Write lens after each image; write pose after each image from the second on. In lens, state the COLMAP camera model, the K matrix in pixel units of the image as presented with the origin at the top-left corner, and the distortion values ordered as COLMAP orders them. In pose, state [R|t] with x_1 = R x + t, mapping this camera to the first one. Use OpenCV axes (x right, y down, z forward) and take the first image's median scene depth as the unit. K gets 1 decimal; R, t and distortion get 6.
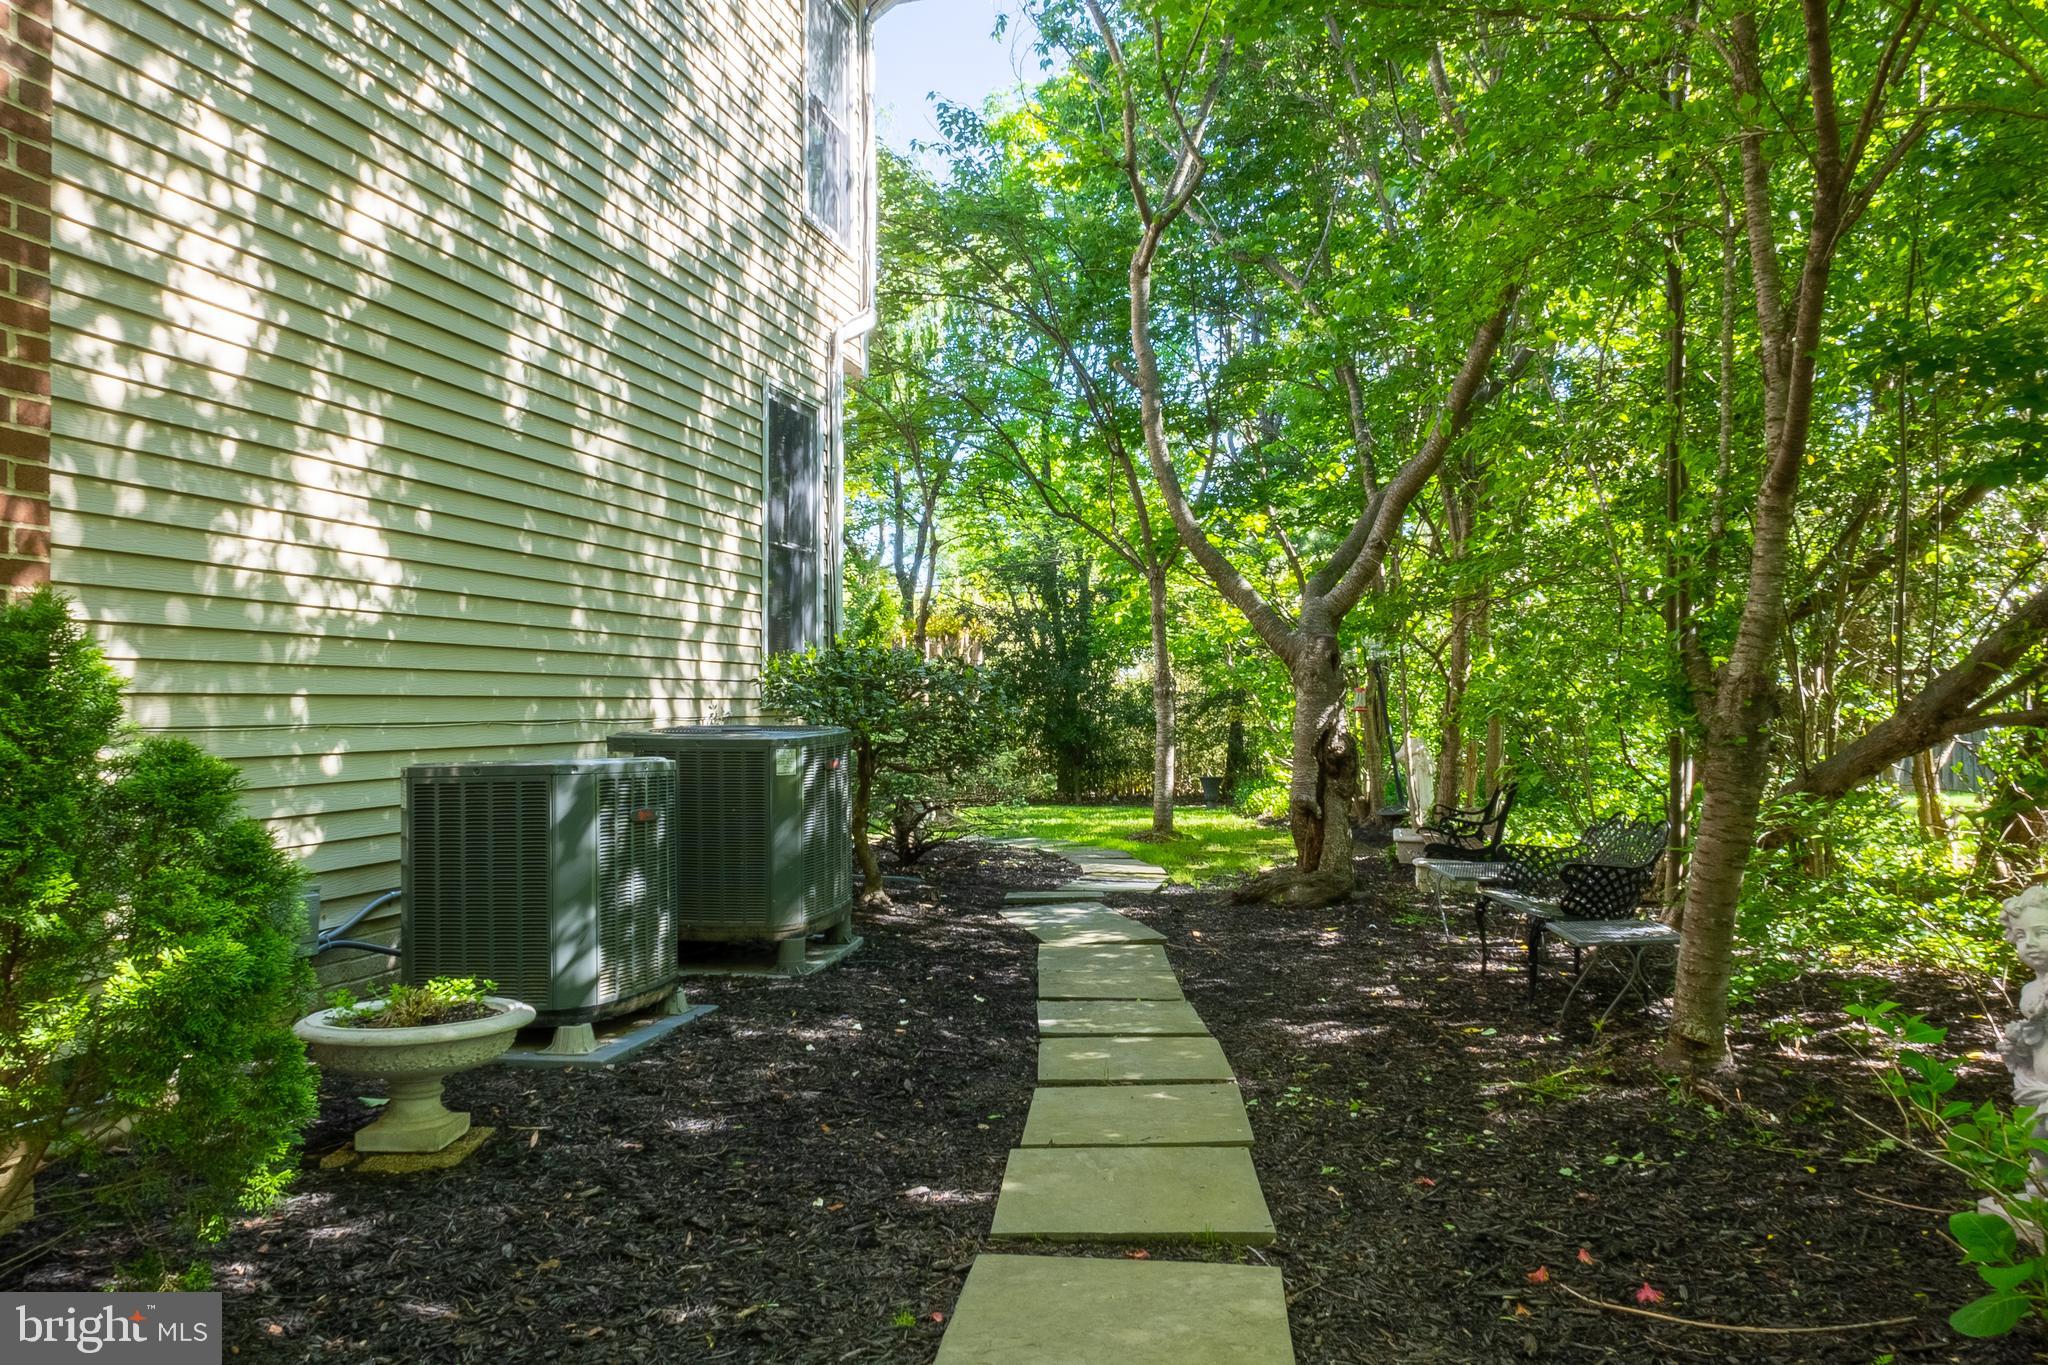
lens RADIAL K [[1463.7, 0, 1026.3], [0, 1463.7, 681.8], [0, 0, 1]] dist [0.049521, -0.042754]
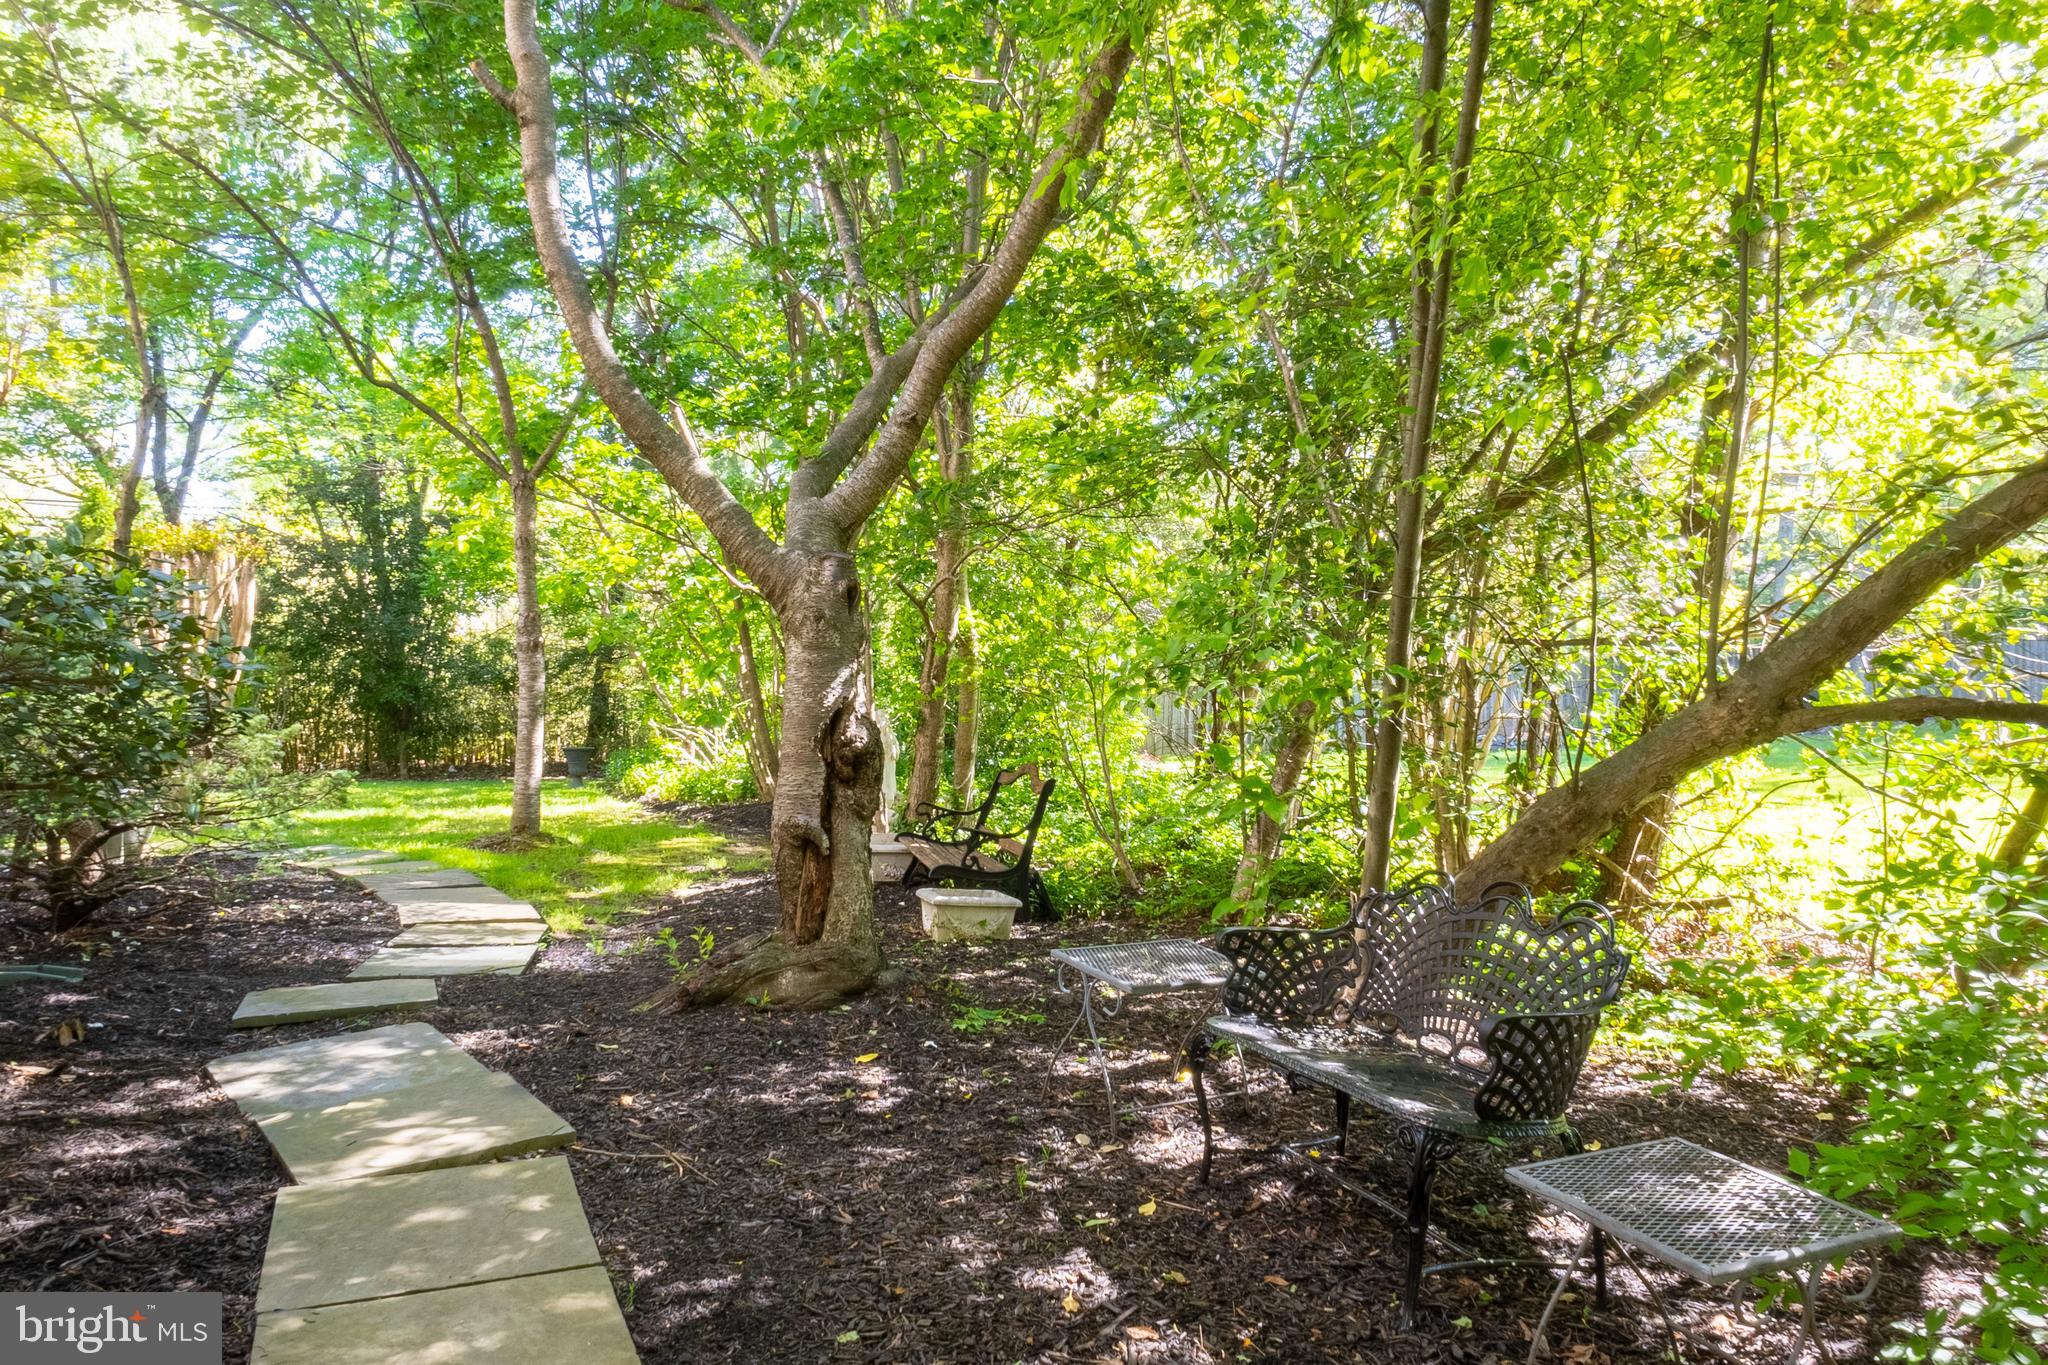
lens RADIAL K [[1463.7, 0, 1037.4], [0, 1463.7, 684.5], [0, 0, 1]] dist [0.049521, -0.042754]
pose [[0.905015, 0.016939, 0.425041, 0.008351], [-0.029296, 0.999316, 0.022554, 0.002773], [-0.424369, -0.032864, 0.904893, 0.175971]]
